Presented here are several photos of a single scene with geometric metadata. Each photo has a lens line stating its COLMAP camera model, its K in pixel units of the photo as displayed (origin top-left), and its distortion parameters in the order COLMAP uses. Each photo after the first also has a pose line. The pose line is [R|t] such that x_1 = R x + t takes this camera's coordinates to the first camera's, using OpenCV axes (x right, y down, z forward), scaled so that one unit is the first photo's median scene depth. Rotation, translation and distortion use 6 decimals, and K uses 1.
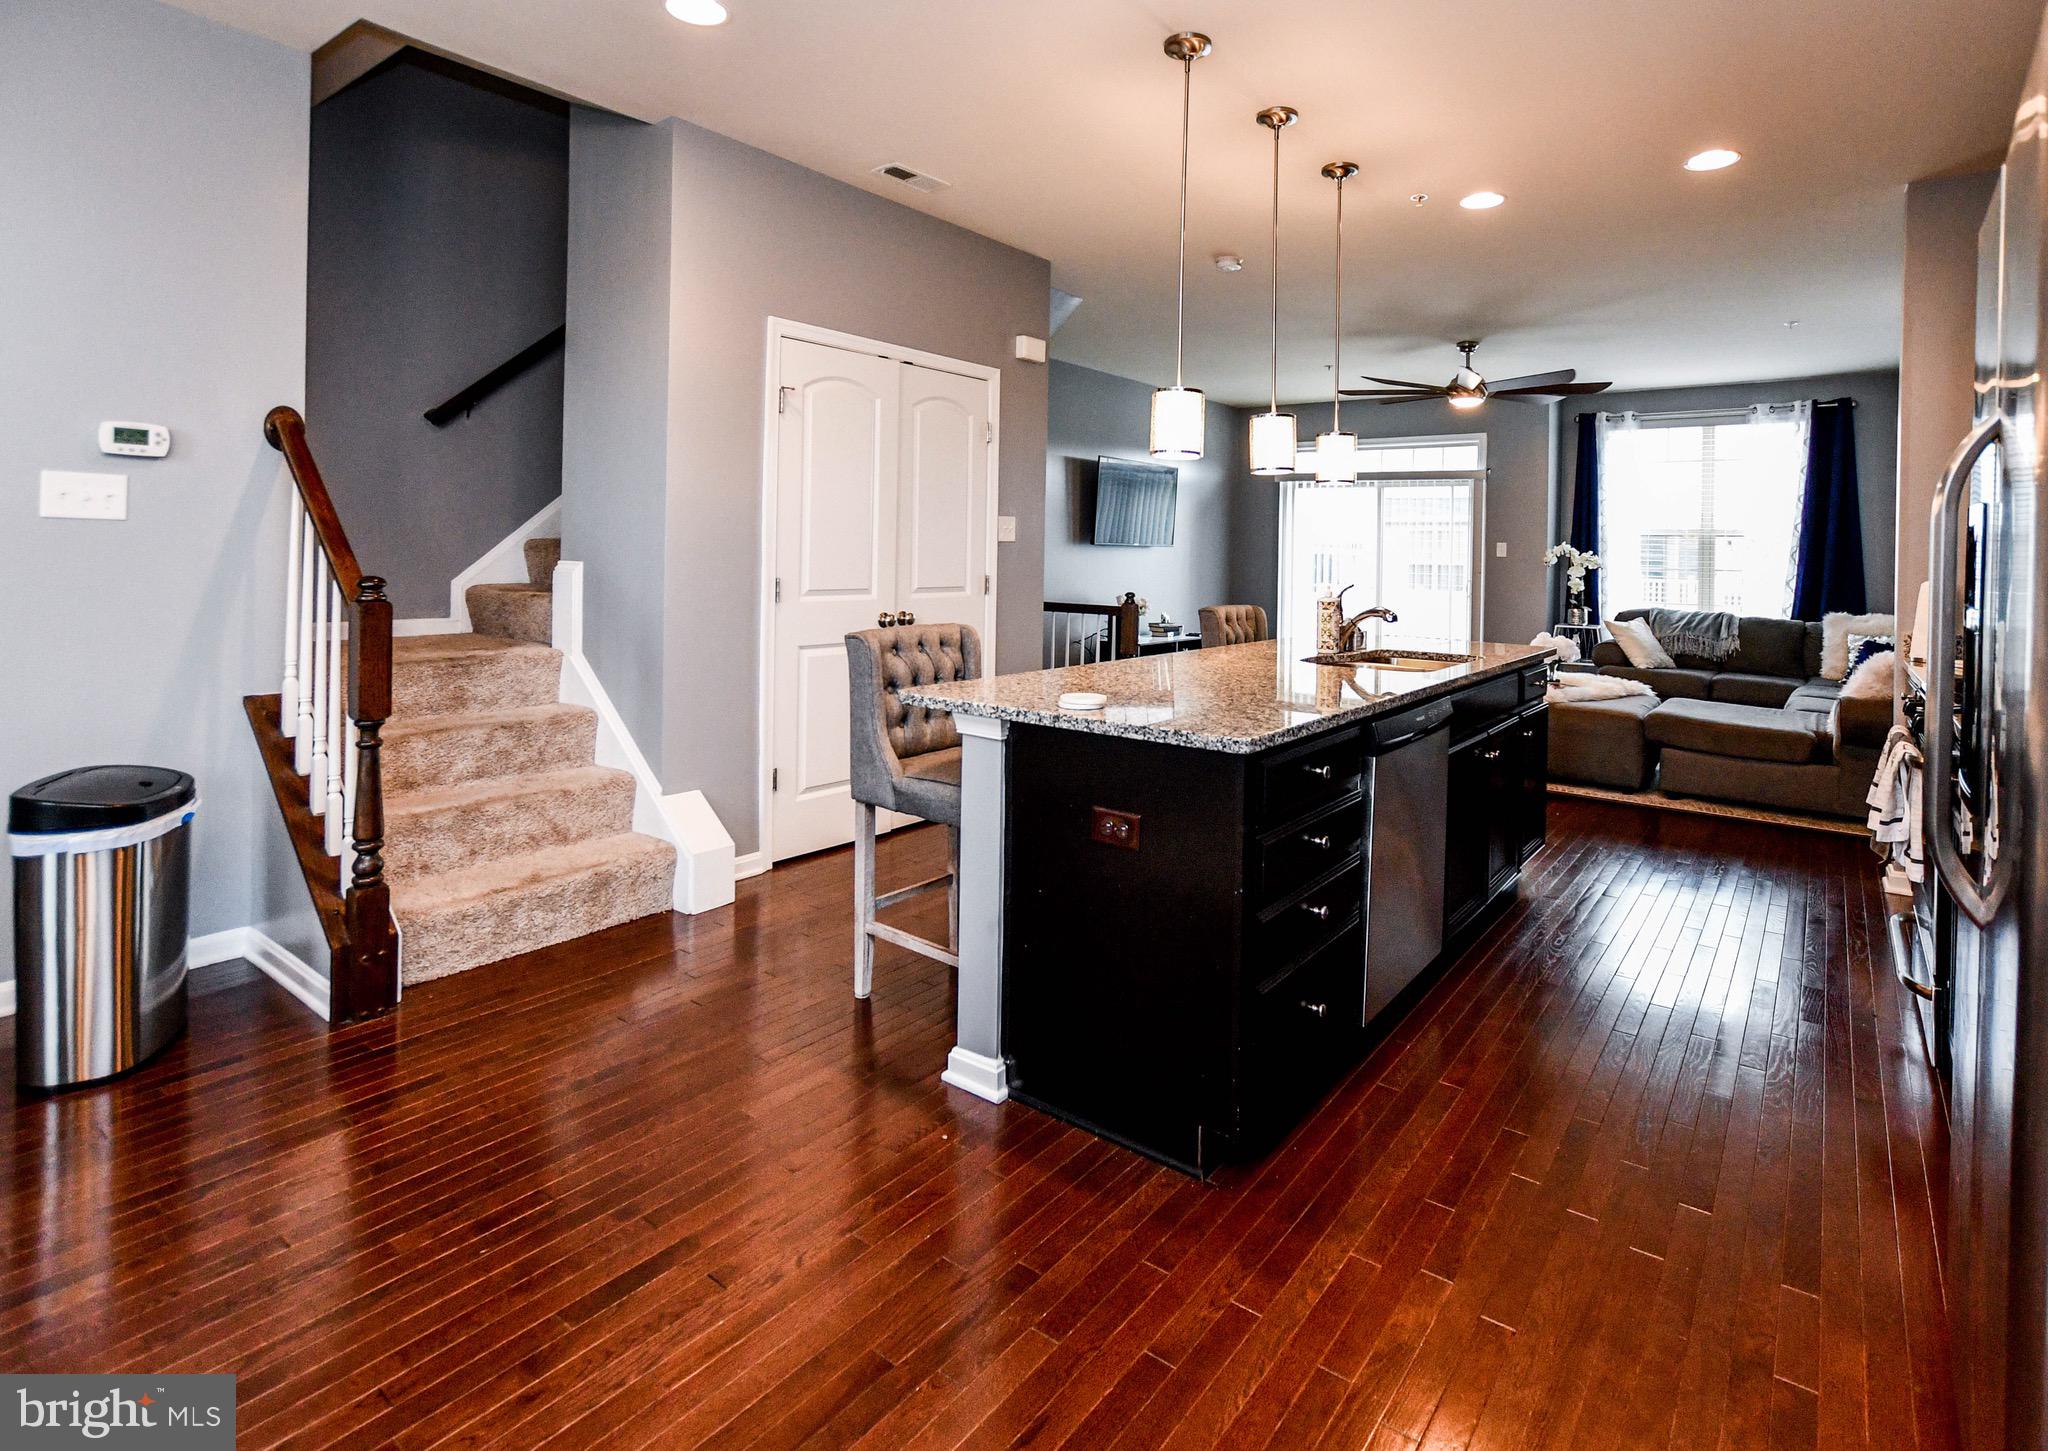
lens RADIAL K [[1034.6, 0, 1081.7], [0, 1034.6, 548.4], [0, 0, 1]] dist [-0.002678, -0.000371]
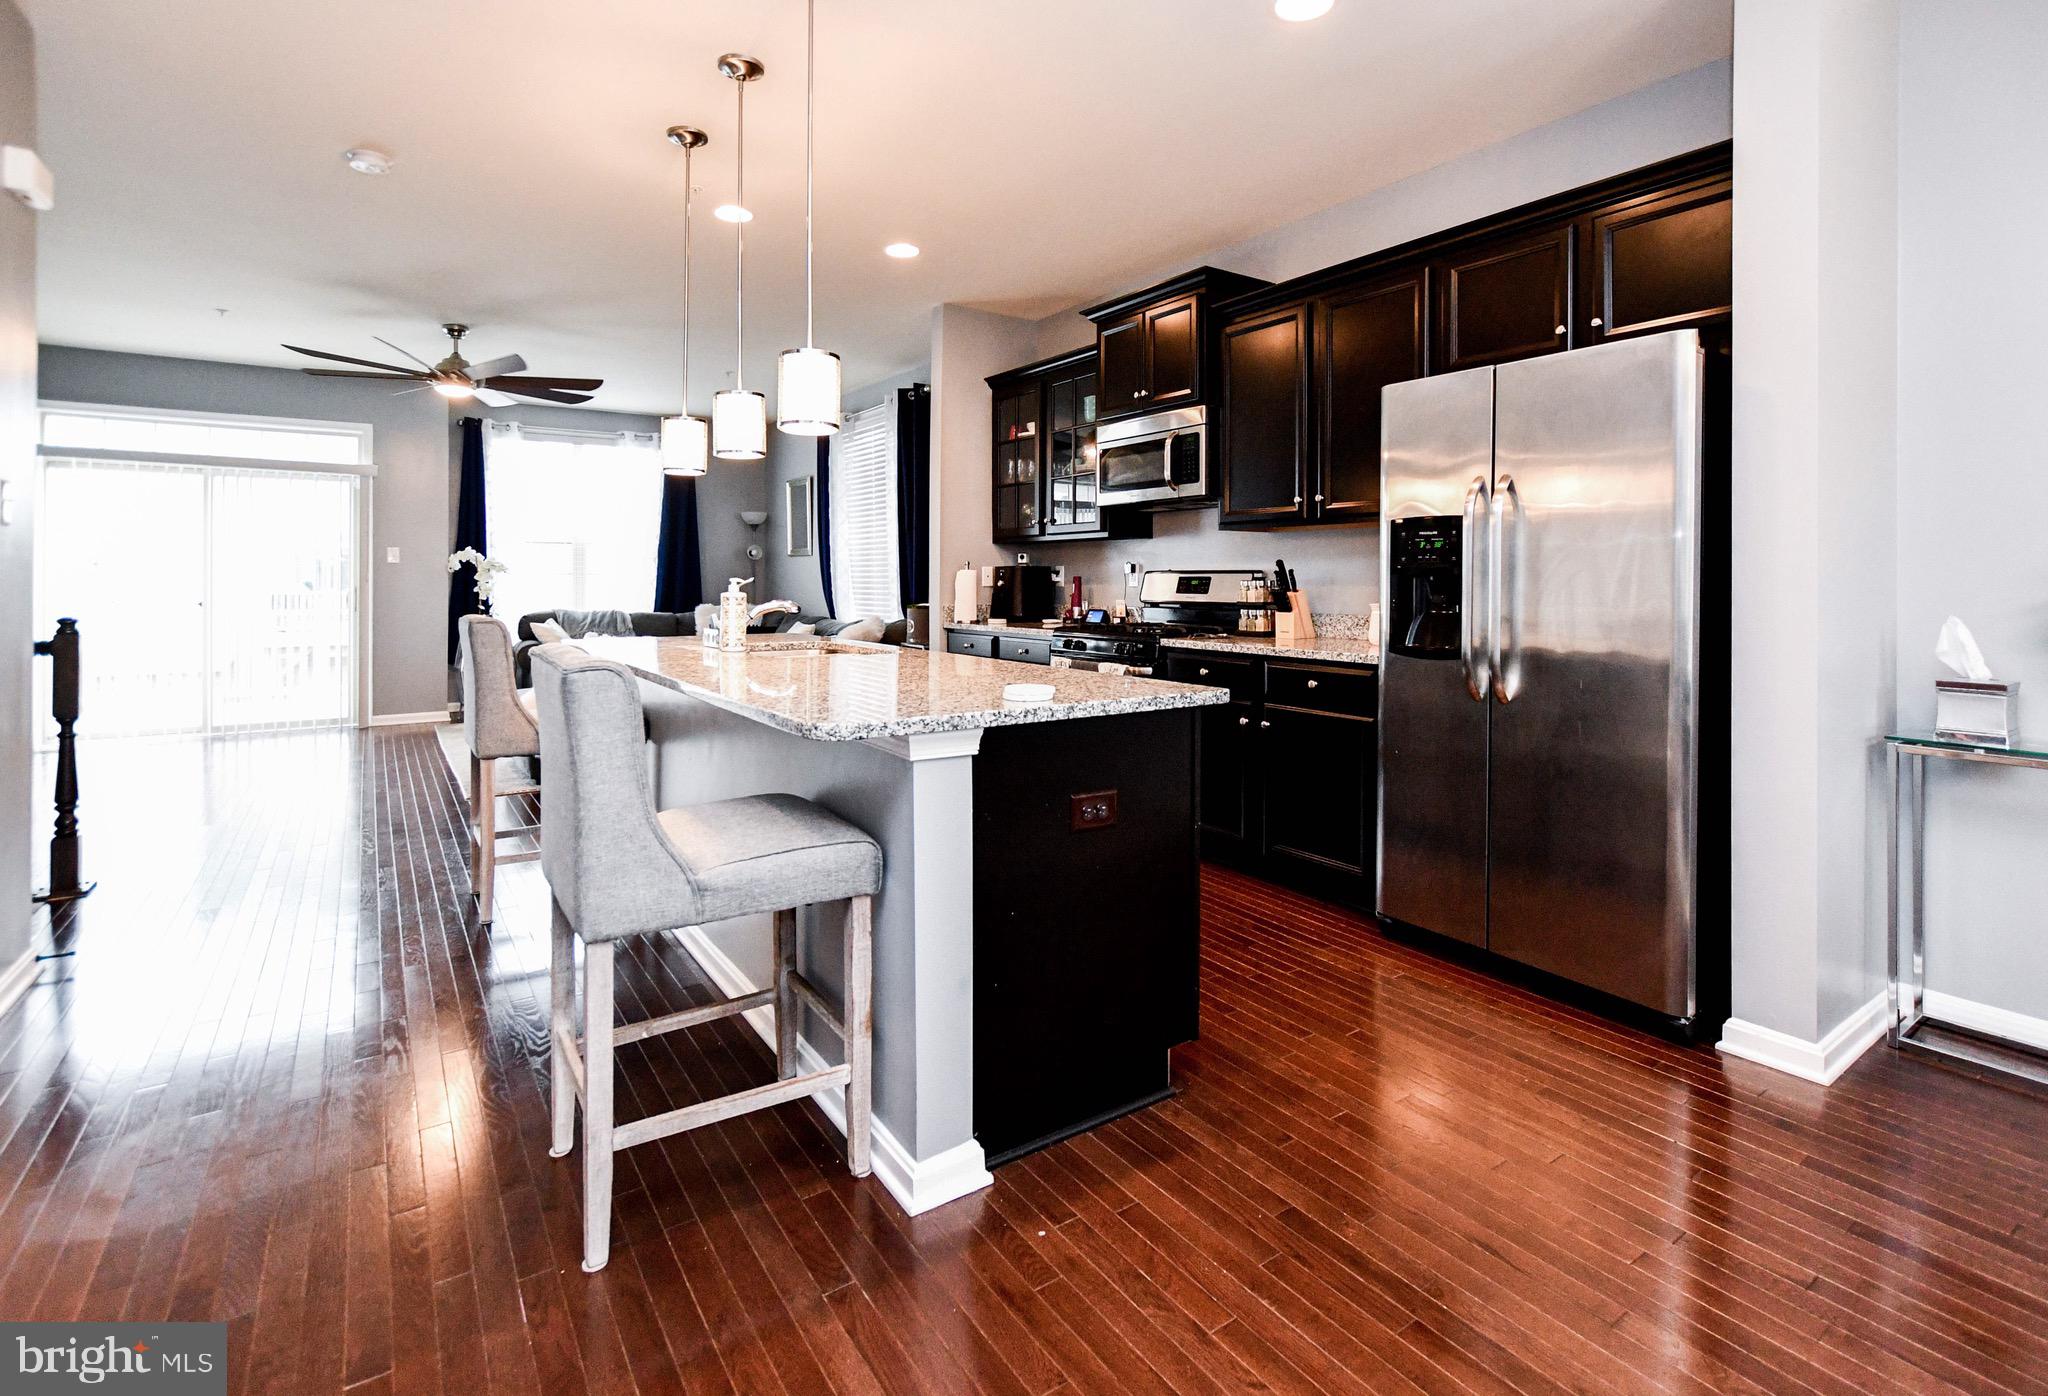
lens RADIAL K [[967.1, 0, 1038.1], [0, 967.1, 571.5], [0, 0, 1]] dist [-0.001978, -0.000547]
pose [[0.328202, -0.010983, 0.944544, -0.473382], [0.001955, 0.999938, 0.010948, 0.017513], [-0.944606, -0.001747, 0.328203, 0.412858]]
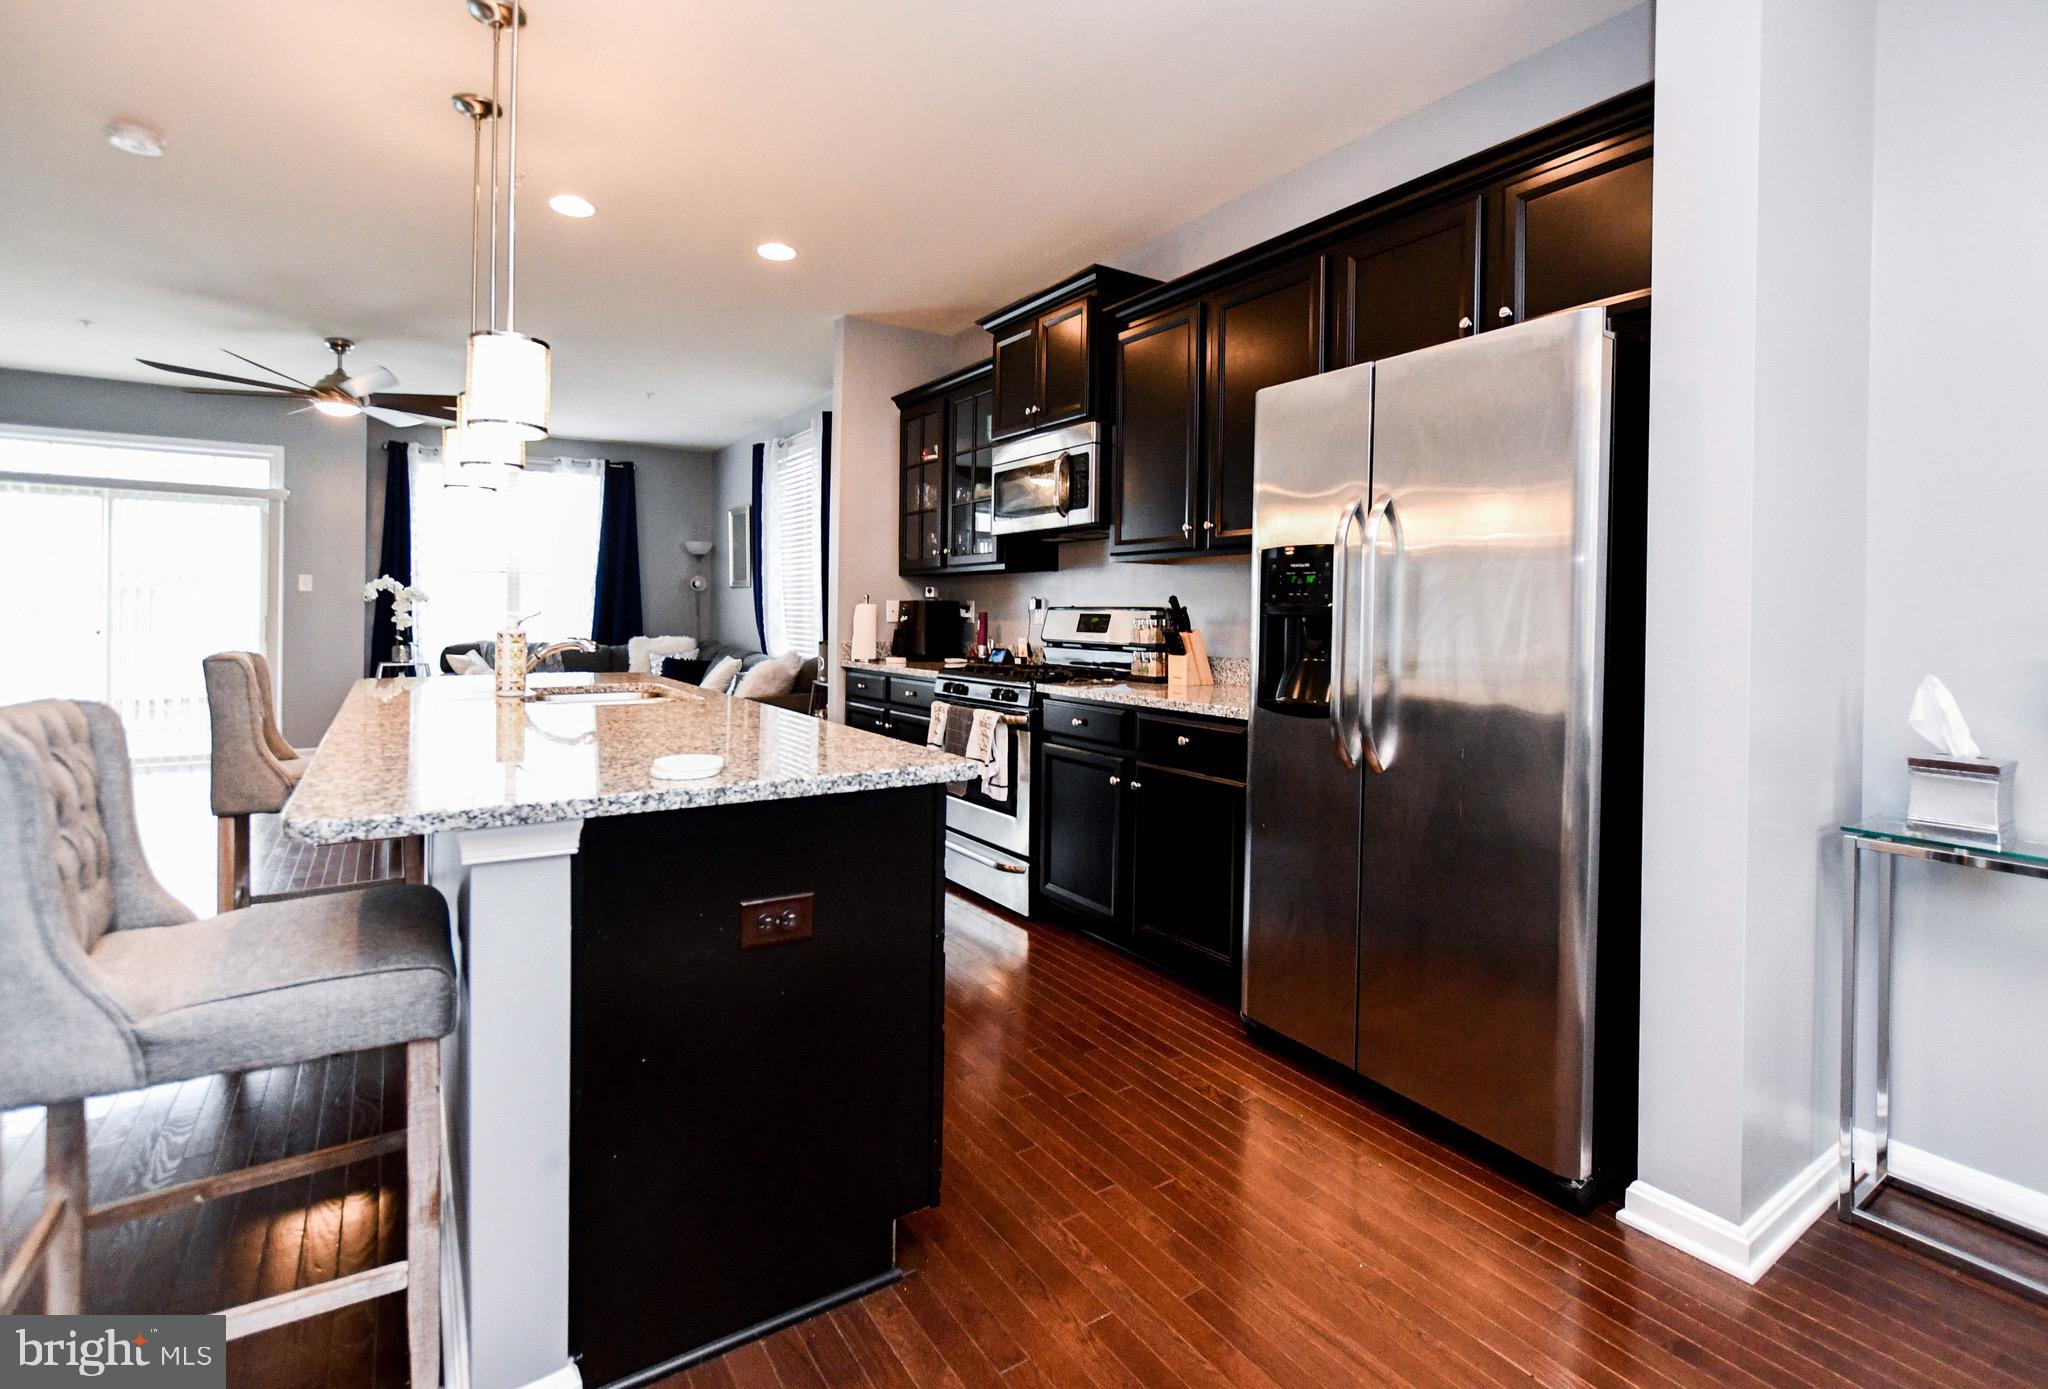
lens RADIAL K [[953.1, 0, 1027.5], [0, 953.1, 611.2], [0, 0, 1]] dist [-0.003759, -0.000039]
pose [[0.348313, -0.013494, 0.937281, -0.307288], [-0.007015, 0.999831, 0.017001, 0.016765], [-0.937352, -0.012496, 0.348160, 0.324403]]
